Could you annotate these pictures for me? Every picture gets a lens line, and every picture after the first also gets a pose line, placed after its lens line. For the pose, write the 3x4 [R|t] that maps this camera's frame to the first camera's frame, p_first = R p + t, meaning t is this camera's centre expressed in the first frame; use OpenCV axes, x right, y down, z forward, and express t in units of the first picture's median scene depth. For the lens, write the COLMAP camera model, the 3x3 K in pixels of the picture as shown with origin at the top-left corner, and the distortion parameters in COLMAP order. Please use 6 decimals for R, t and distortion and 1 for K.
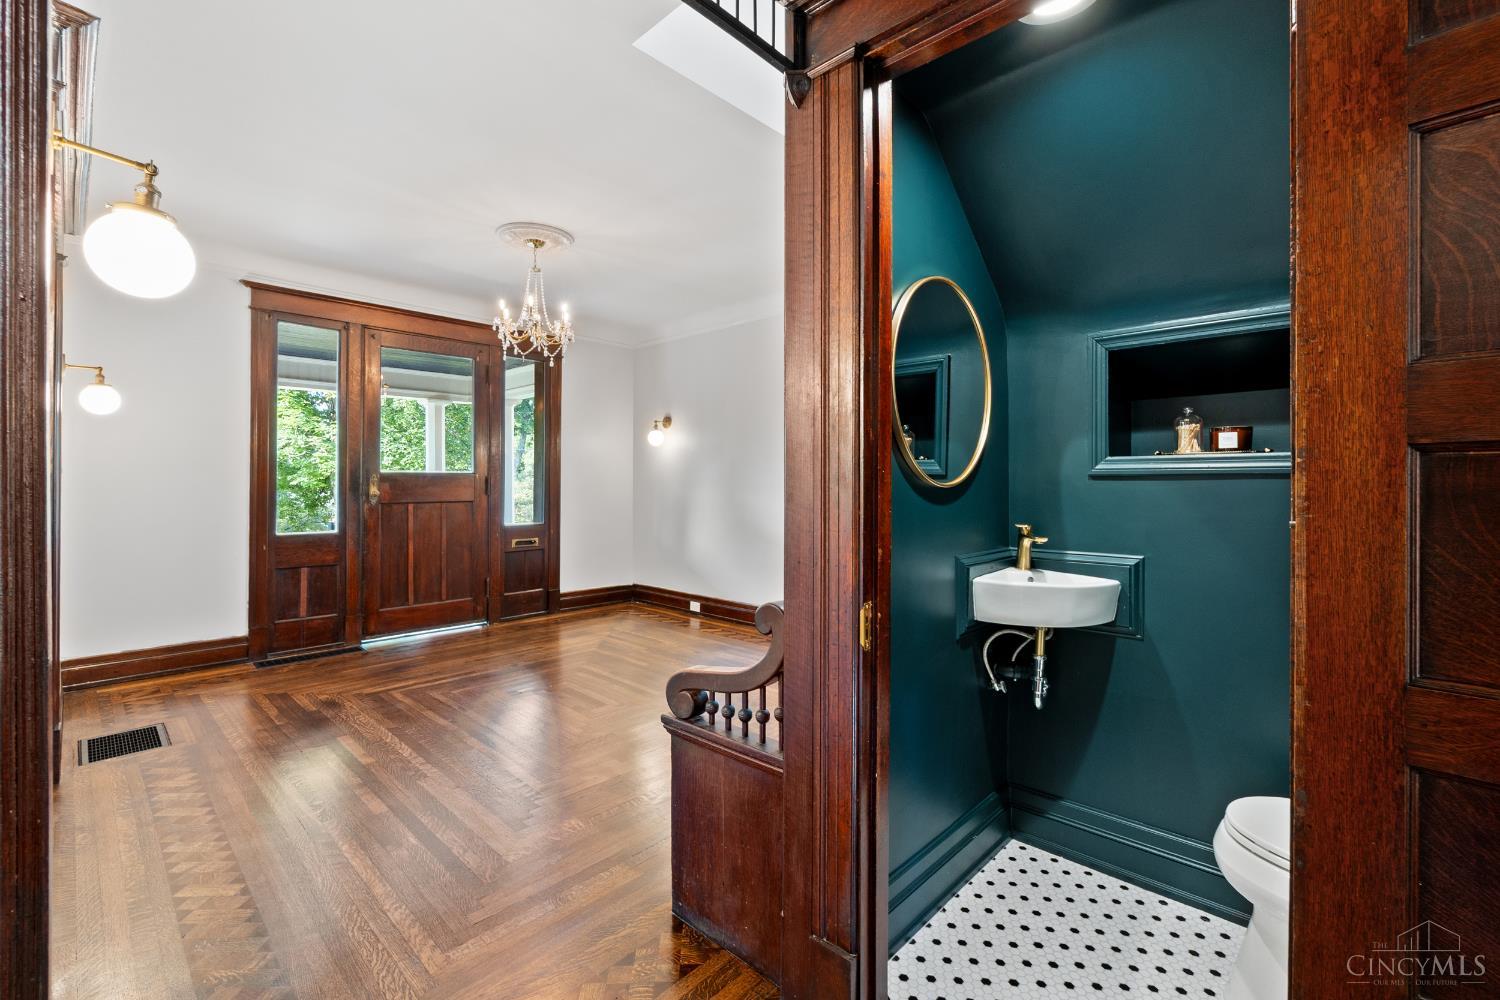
lens RADIAL K [[642.5, 0, 745.5], [0, 642.5, 499.5], [0, 0, 1]] dist [-0.004335, 0.000051]
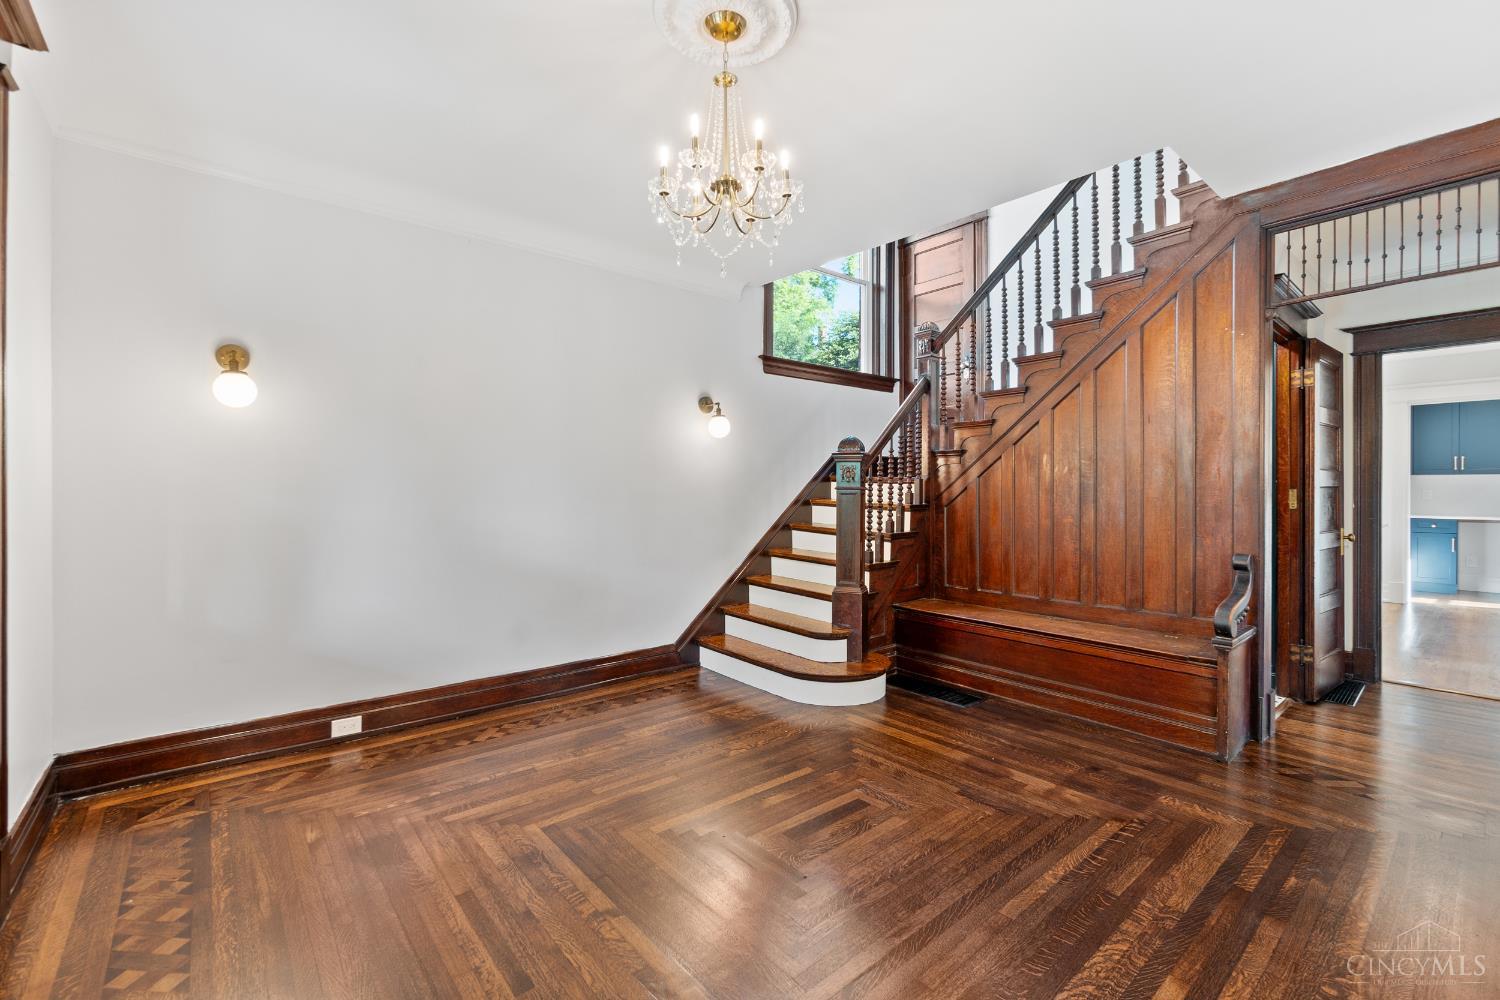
lens RADIAL K [[642.5, 0, 745.5], [0, 642.5, 499.5], [0, 0, 1]] dist [-0.004335, 0.000051]
pose [[0.110161, -0.016649, 0.993774, -0.687317], [0.022637, 0.999642, 0.014238, -0.023087], [-0.993656, 0.020928, 0.110498, 0.754340]]
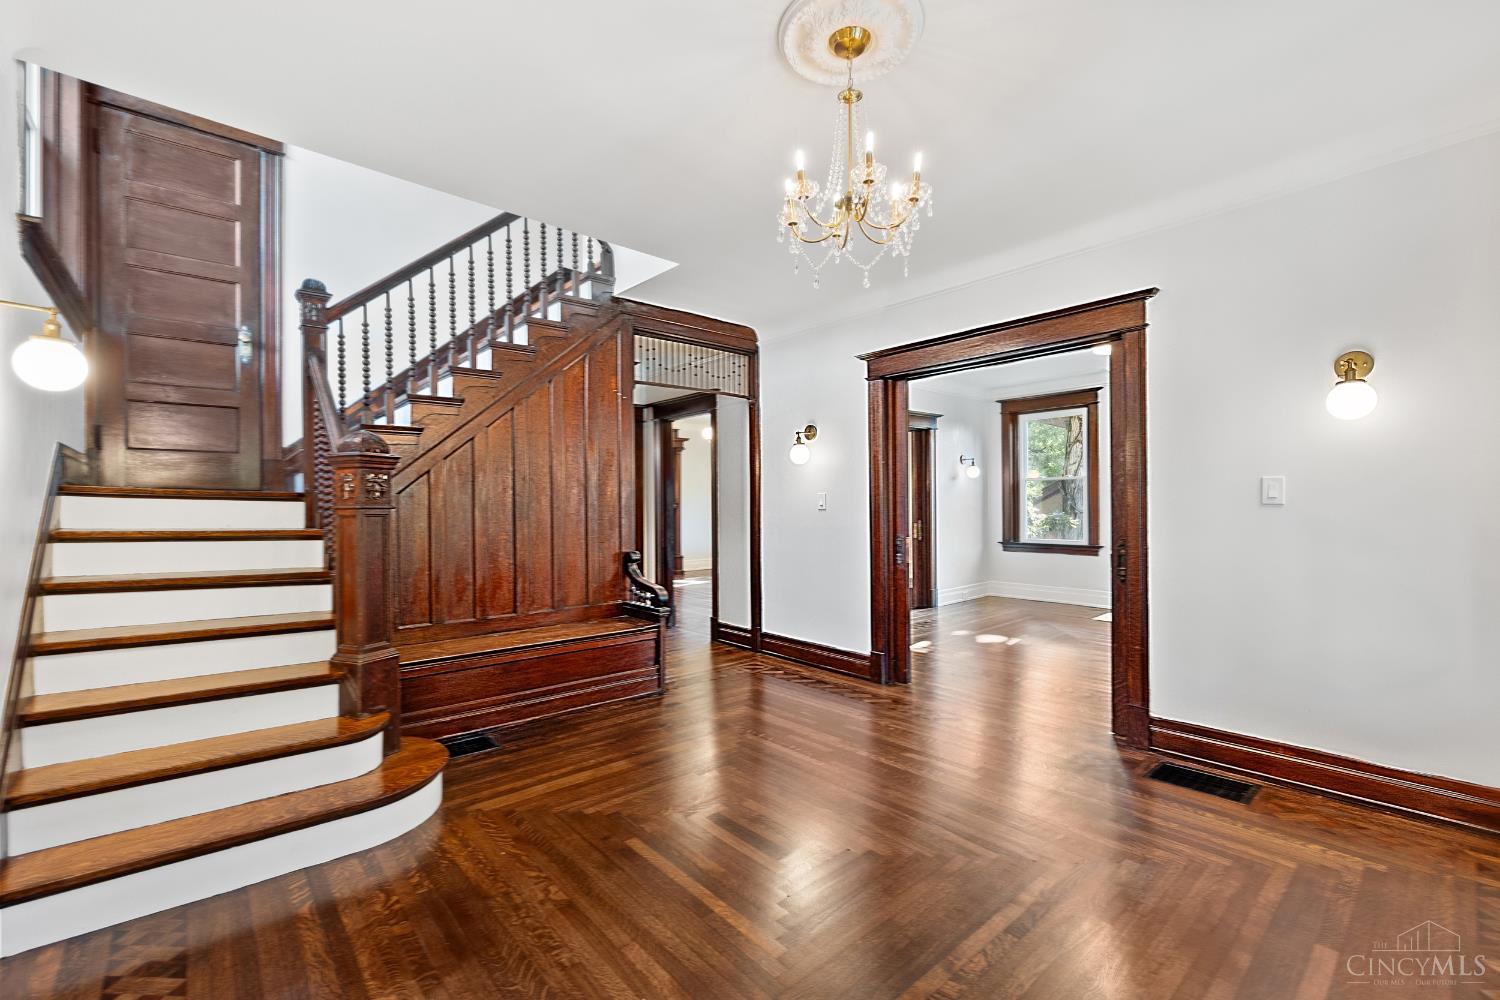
lens RADIAL K [[641.9, 0, 747.2], [0, 641.9, 511.6], [0, 0, 1]] dist [-0.001187, 0.000060]
pose [[-0.995929, 0.001172, 0.090133, -0.235008], [0.004119, 0.999463, 0.032516, -0.035191], [-0.090046, 0.032754, -0.995399, 1.240711]]
